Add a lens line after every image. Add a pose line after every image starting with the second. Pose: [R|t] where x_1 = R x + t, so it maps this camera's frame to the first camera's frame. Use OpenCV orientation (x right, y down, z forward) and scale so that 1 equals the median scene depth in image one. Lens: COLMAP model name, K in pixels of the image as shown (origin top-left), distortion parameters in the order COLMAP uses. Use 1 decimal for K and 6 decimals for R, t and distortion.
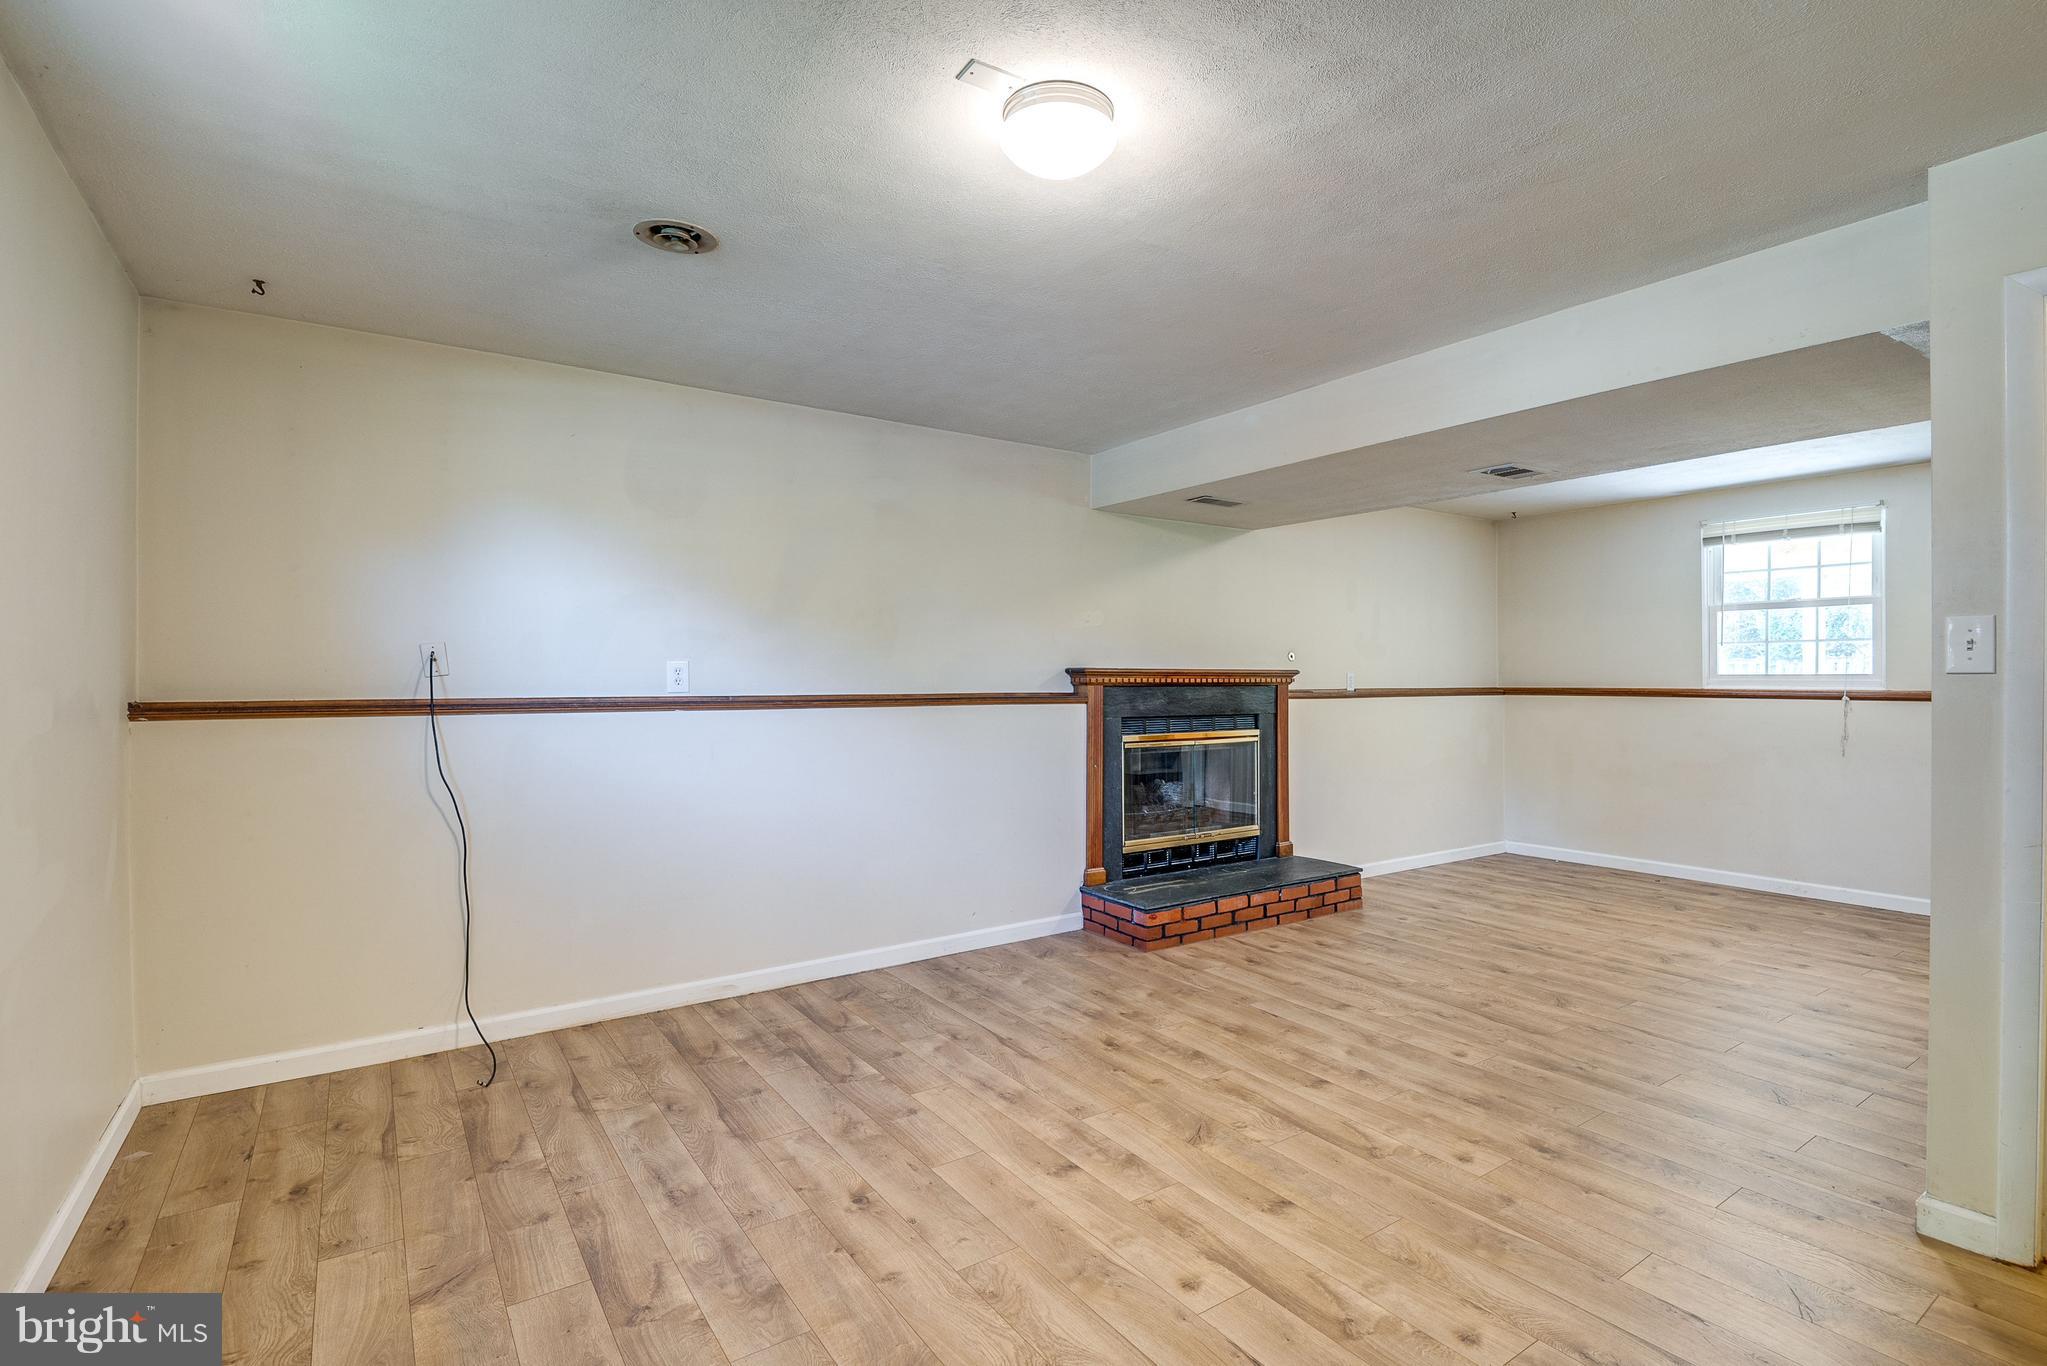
lens RADIAL K [[979.8, 0, 1022.2], [0, 979.8, 676.2], [0, 0, 1]] dist [-0.006910, -0.002907]
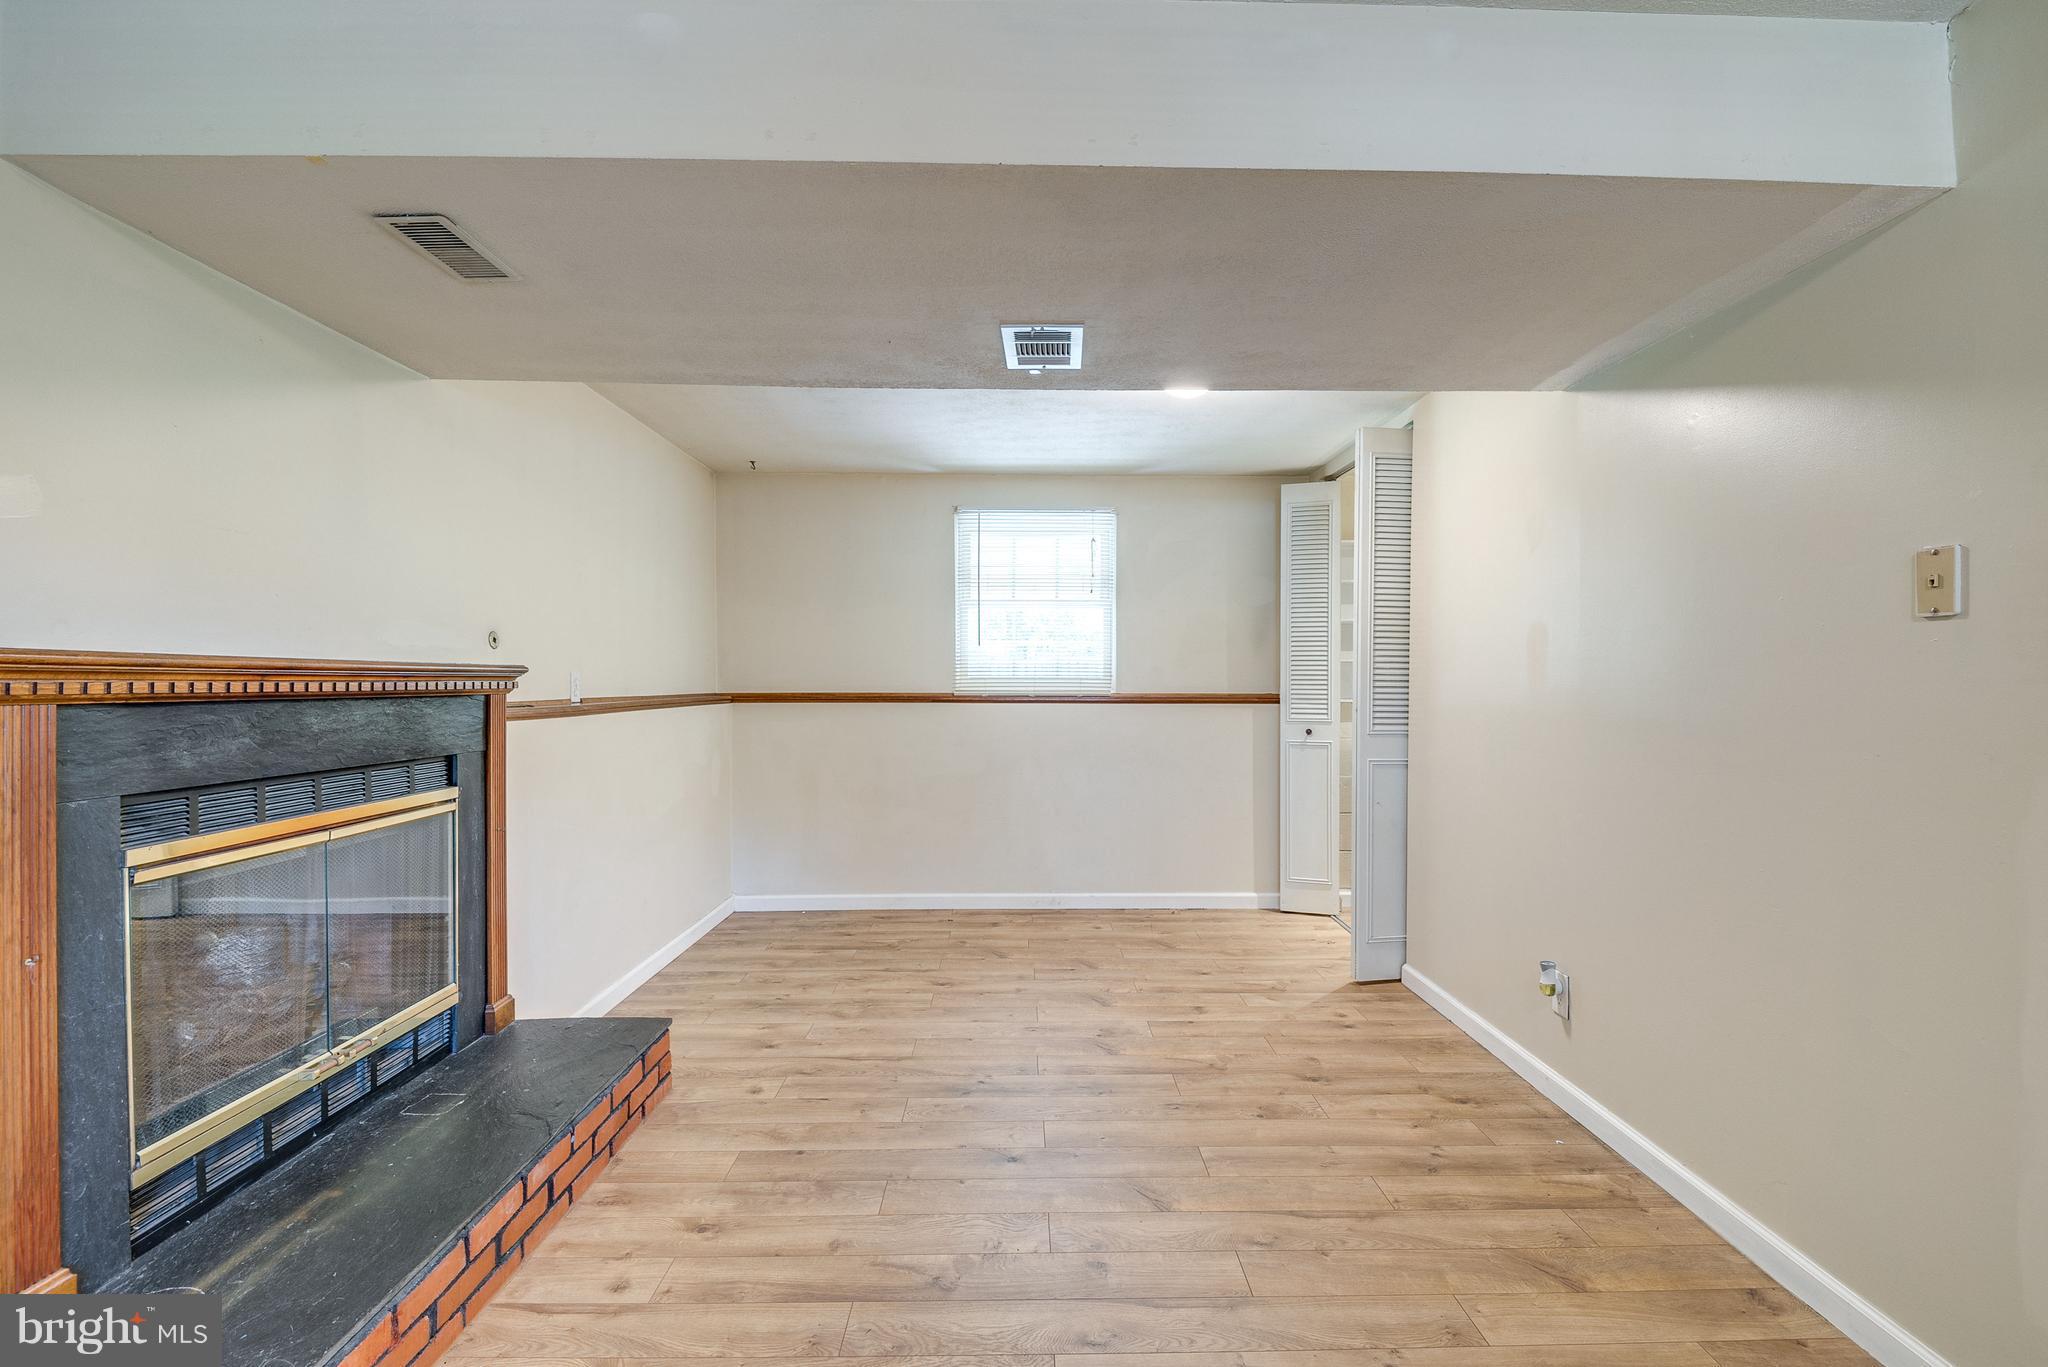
lens RADIAL K [[980.3, 0, 1031.8], [0, 980.3, 682.9], [0, 0, 1]] dist [-0.006910, -0.002907]
pose [[0.554164, -0.005730, 0.832388, -0.004212], [0.004754, 0.999982, 0.003719, 0.002514], [-0.832394, 0.001896, 0.554181, 0.509003]]
